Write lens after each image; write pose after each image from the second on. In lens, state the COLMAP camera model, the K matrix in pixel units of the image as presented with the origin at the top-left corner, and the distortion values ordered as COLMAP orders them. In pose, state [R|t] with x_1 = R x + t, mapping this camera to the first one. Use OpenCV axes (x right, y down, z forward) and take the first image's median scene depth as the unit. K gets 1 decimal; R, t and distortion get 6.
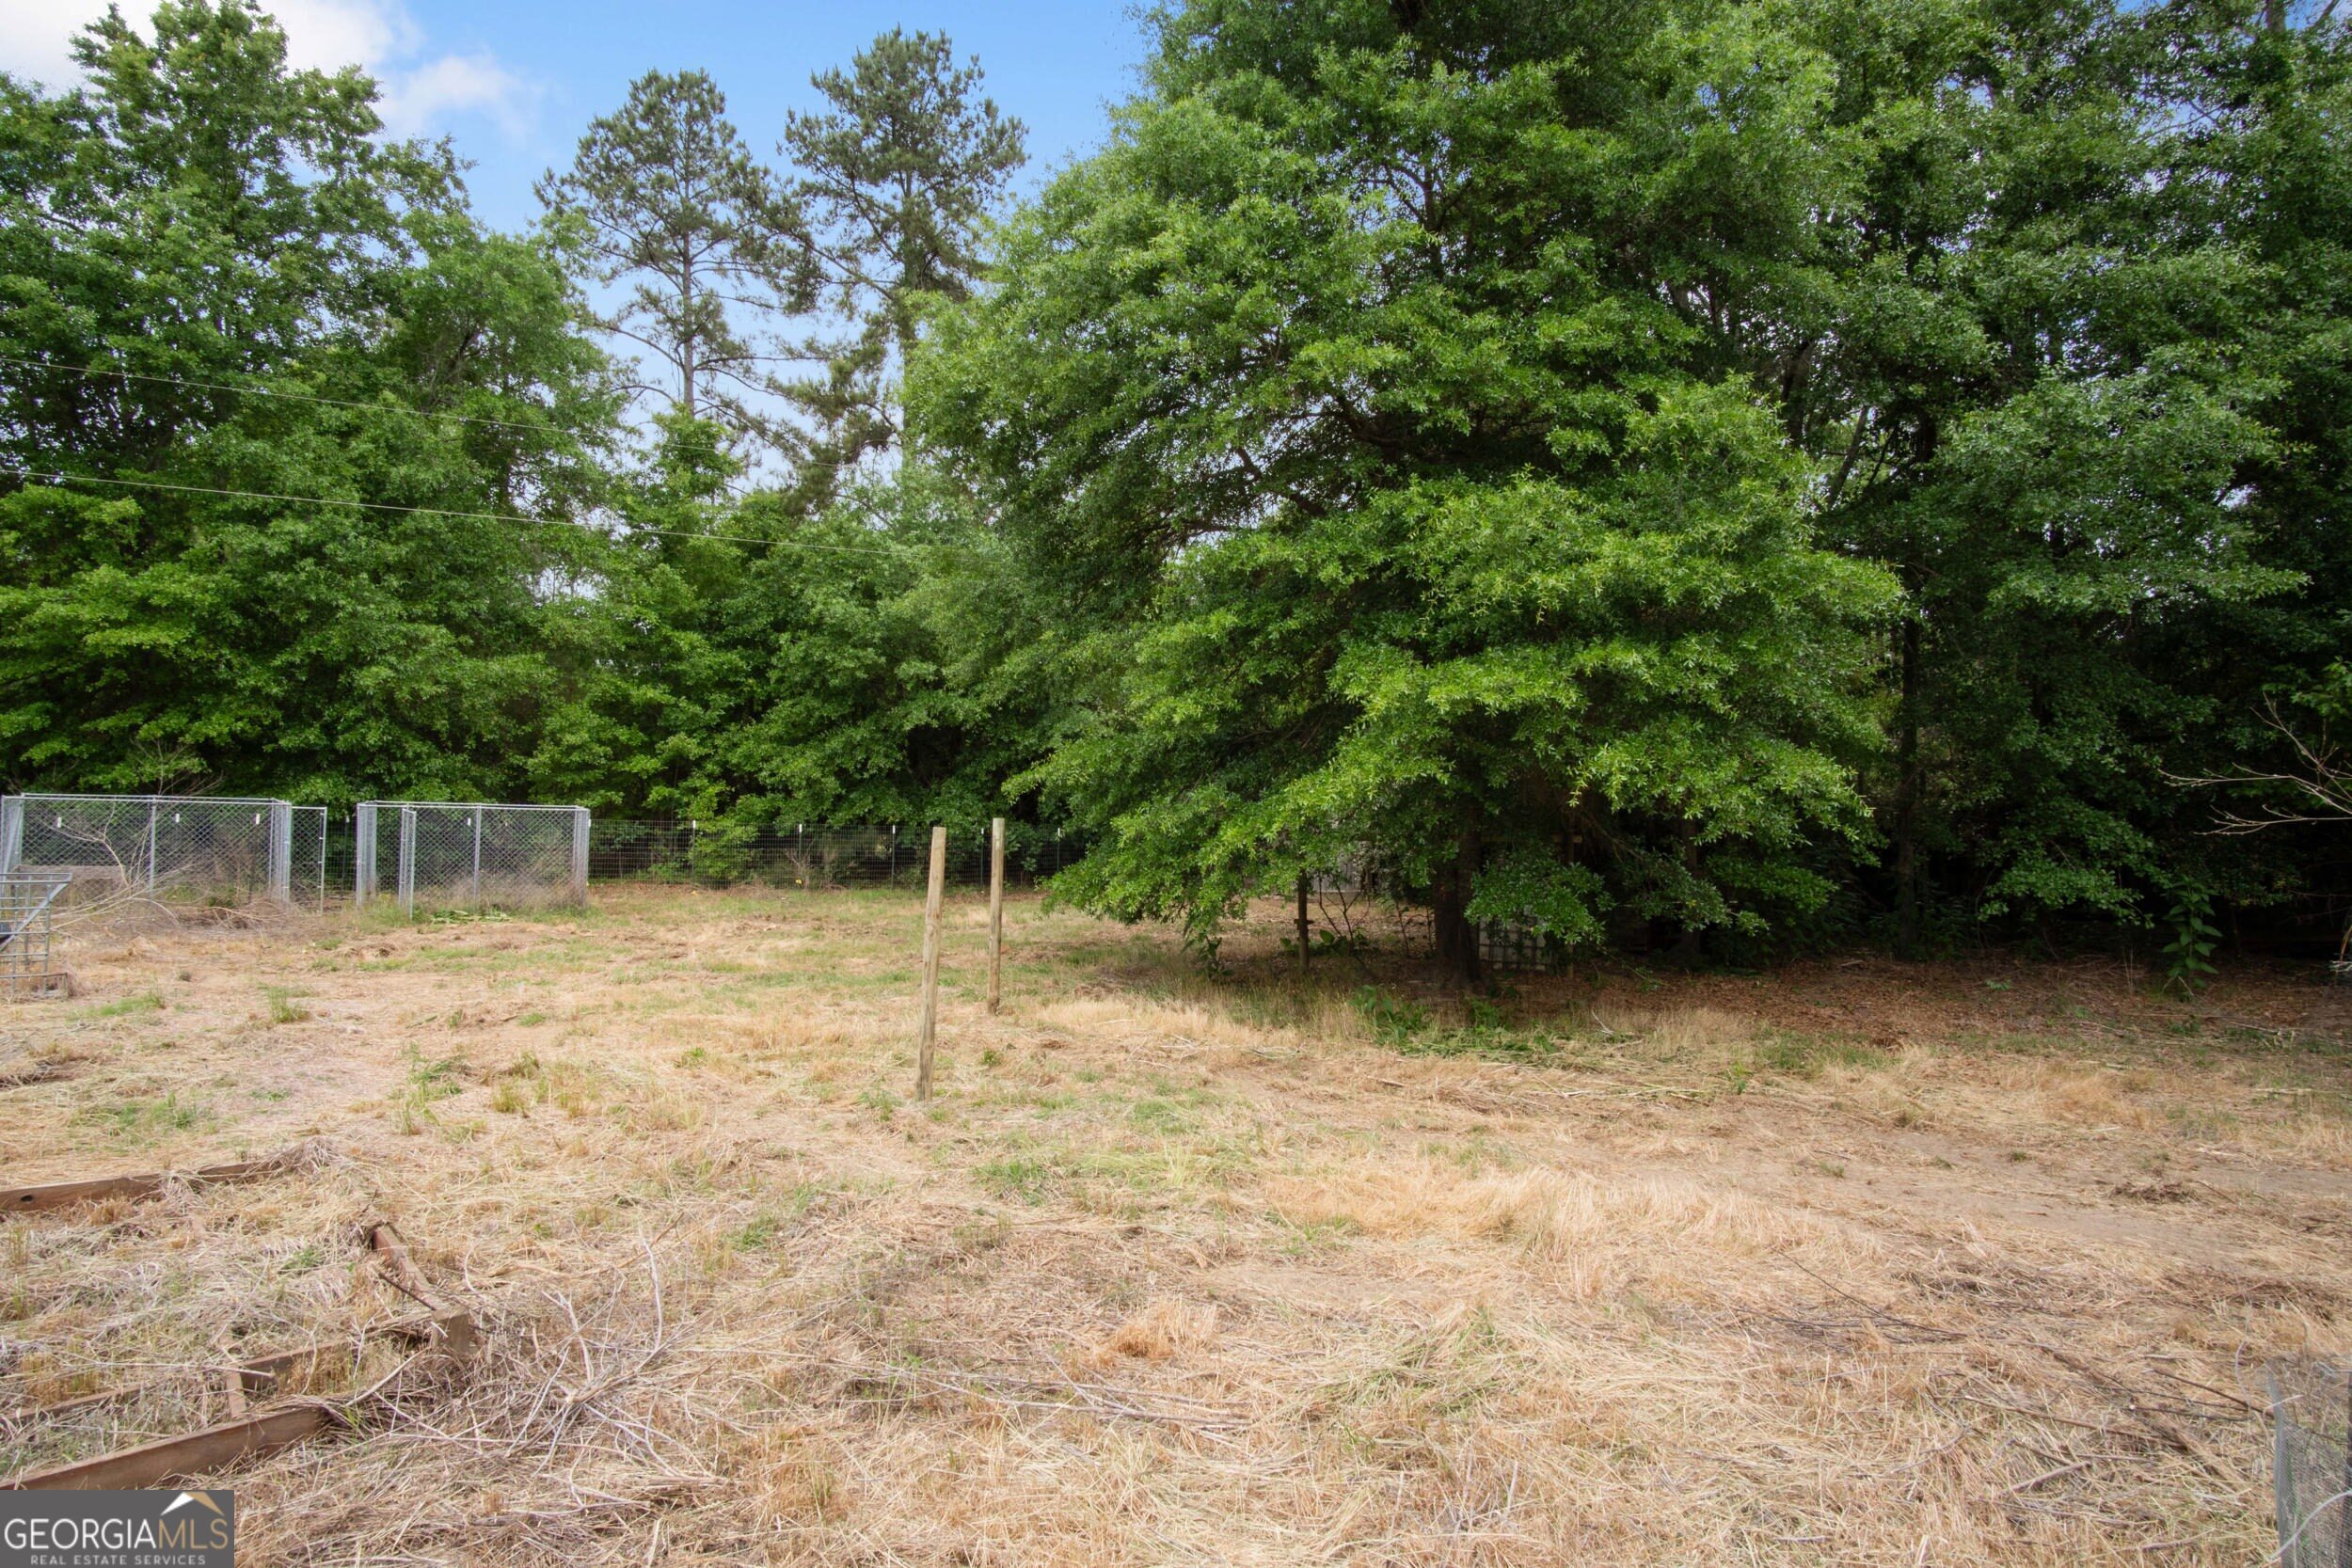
lens RADIAL K [[1281.5, 0, 1169.3], [0, 1281.5, 798.3], [0, 0, 1]] dist [-0.019451, 0.001167]
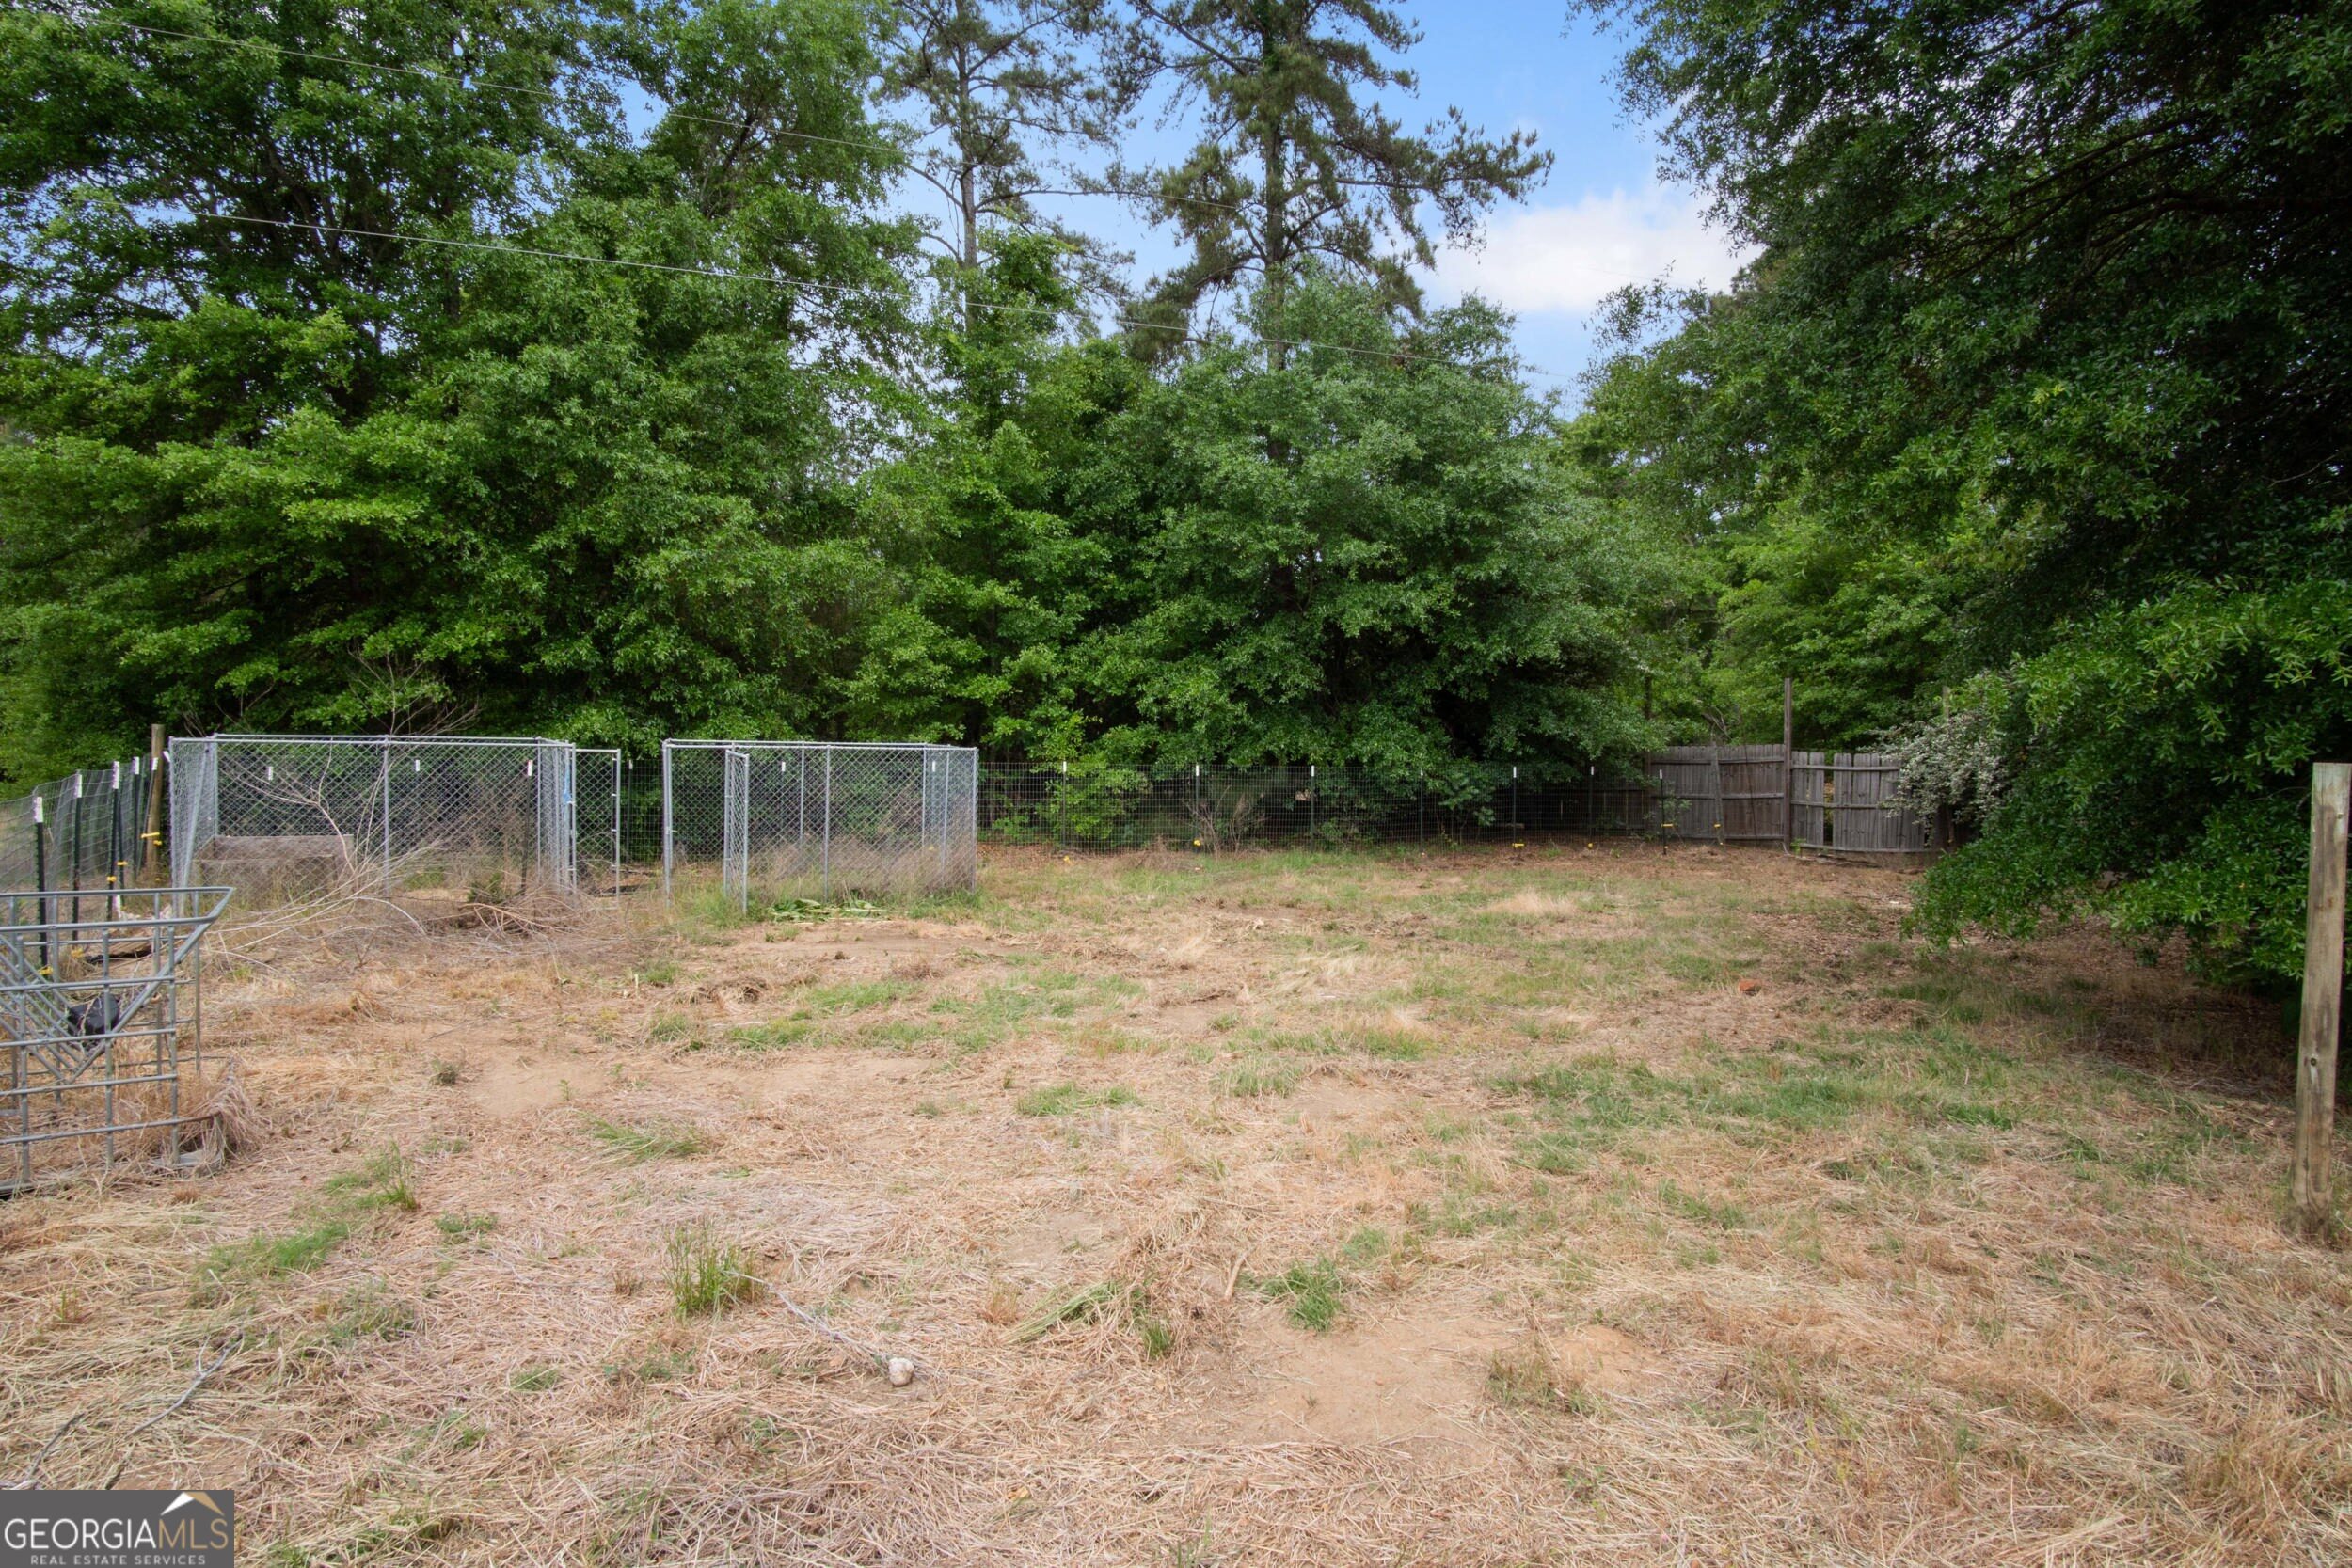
lens RADIAL K [[1217.1, 0, 1168.9], [0, 1217.1, 804.5], [0, 0, 1]] dist [-0.040245, 0.001659]
pose [[0.994686, -0.003263, -0.102904, -0.264617], [0.009395, 0.998204, 0.059163, 0.001084], [0.102527, -0.059816, 0.992930, 0.336798]]
